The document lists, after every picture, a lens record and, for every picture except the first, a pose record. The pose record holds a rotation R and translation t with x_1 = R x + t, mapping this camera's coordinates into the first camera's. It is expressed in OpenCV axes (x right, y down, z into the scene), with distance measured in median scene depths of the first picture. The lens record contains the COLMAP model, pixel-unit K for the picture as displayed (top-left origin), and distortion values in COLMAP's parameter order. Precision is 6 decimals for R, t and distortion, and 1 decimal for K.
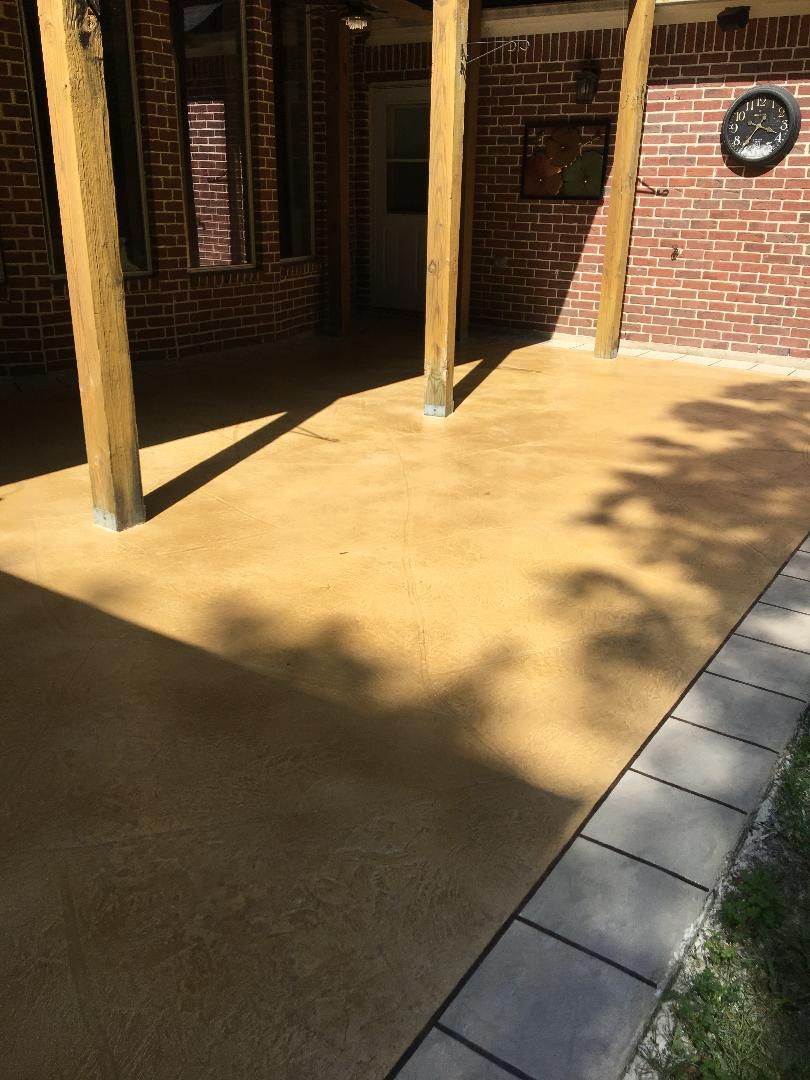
lens RADIAL K [[943.7, 0, 385.8], [0, 943.7, 540.7], [0, 0, 1]] dist [0.132116, -0.115459]
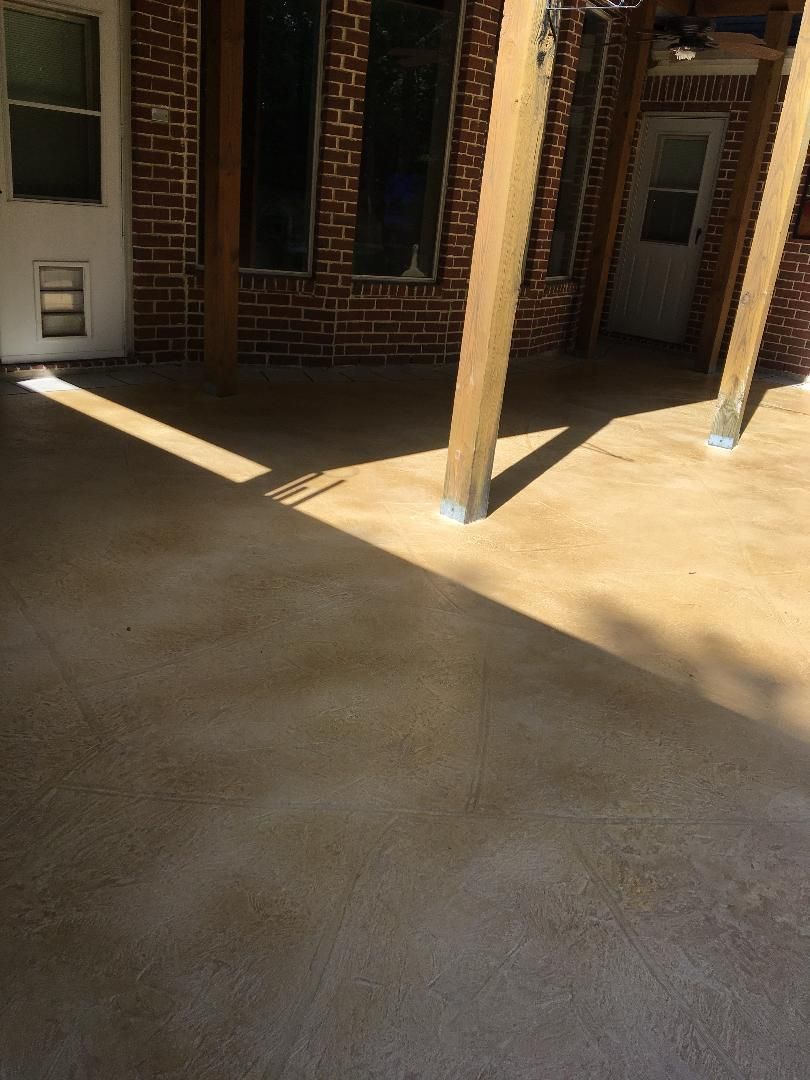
lens RADIAL K [[943.7, 0, 385.8], [0, 943.7, 540.7], [0, 0, 1]] dist [0.132116, -0.115459]
pose [[0.986183, 0.127337, -0.105962, -0.177300], [-0.129211, 0.991556, -0.010986, 0.021893], [0.103668, 0.024525, 0.994309, -0.029213]]
